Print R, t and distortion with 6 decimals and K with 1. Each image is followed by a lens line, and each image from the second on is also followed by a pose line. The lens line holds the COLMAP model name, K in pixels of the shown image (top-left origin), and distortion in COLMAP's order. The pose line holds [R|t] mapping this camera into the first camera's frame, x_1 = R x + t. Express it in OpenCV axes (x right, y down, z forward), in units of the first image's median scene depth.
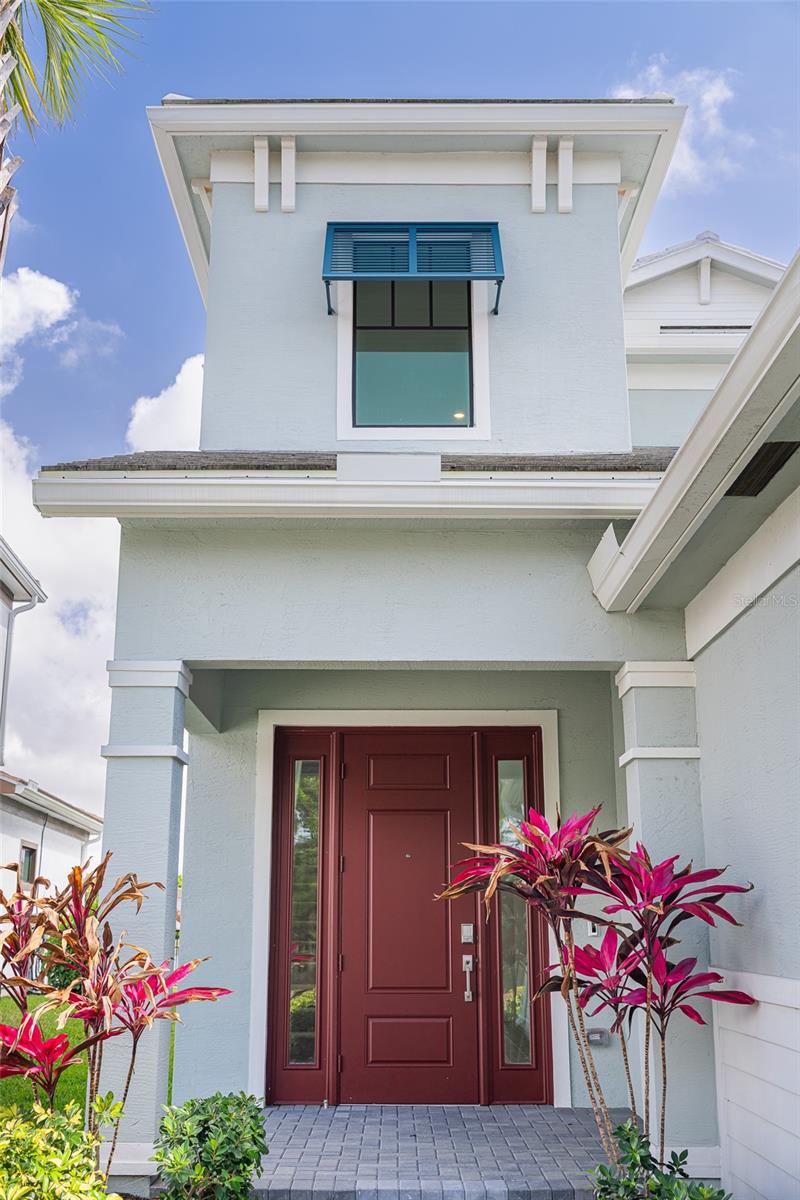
lens RADIAL K [[1210.1, 0, 400.0], [0, 1210.1, 600.0], [0, 0, 1]] dist [0.006053, 0.015275]
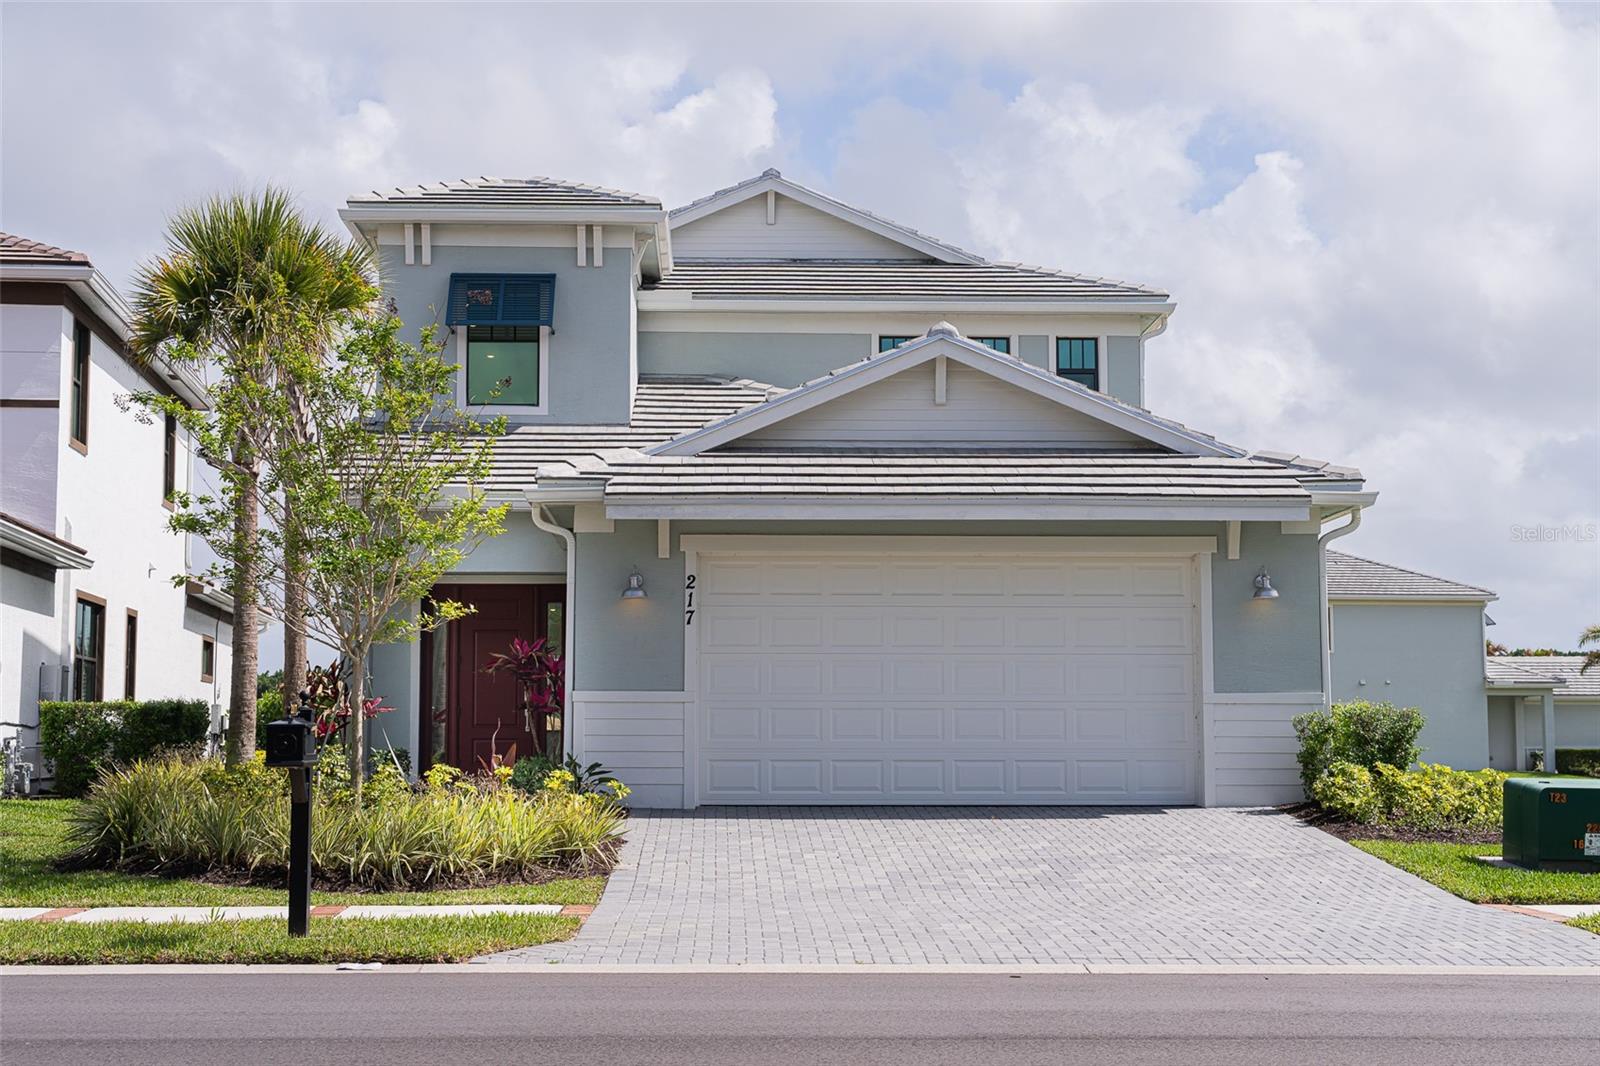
lens RADIAL K [[2311.2, 0, 800.0], [0, 2311.2, 533.0], [0, 0, 1]] dist [0.031357, 0.021873]
pose [[0.999692, 0.004625, 0.024368, 0.348205], [-0.008475, 0.987026, 0.160340, -0.489013], [-0.023310, -0.160497, 0.986761, -2.218242]]
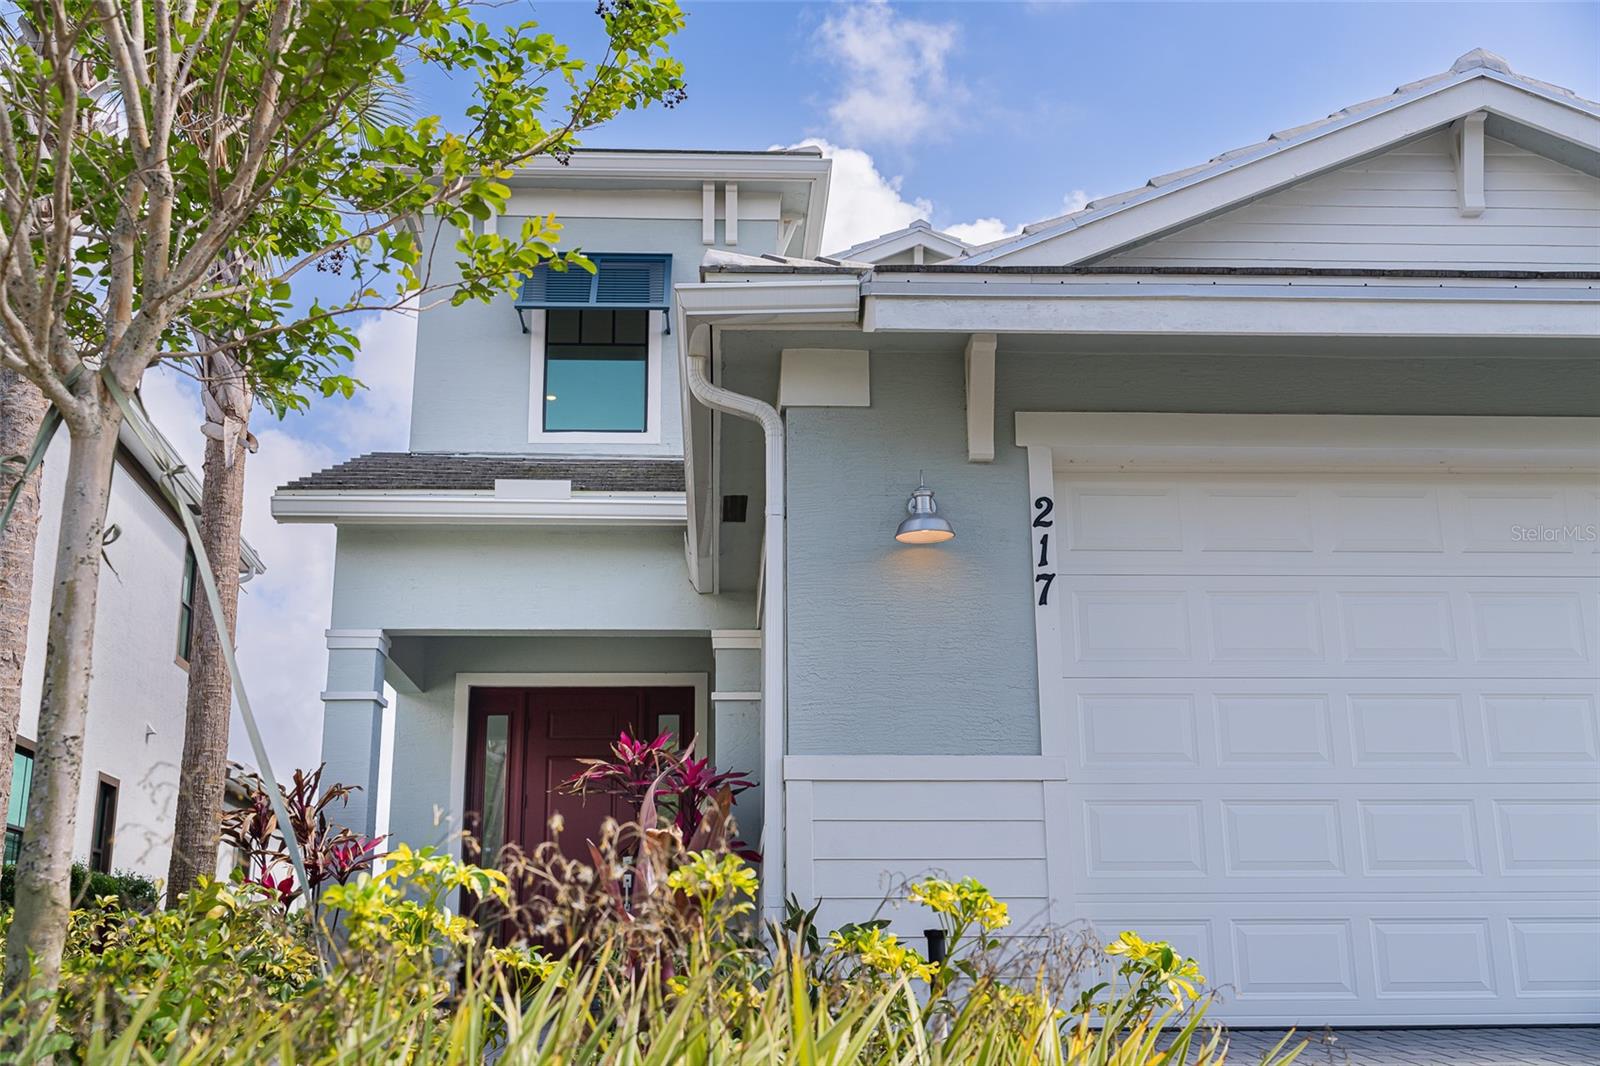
lens RADIAL K [[1613.5, 0, 800.0], [0, 1613.5, 533.0], [0, 0, 1]] dist [0.006053, 0.015275]
pose [[0.999076, 0.003166, 0.042871, 0.142939], [-0.002410, 0.999841, -0.017662, -0.018248], [-0.042920, 0.017543, 0.998924, -0.562875]]
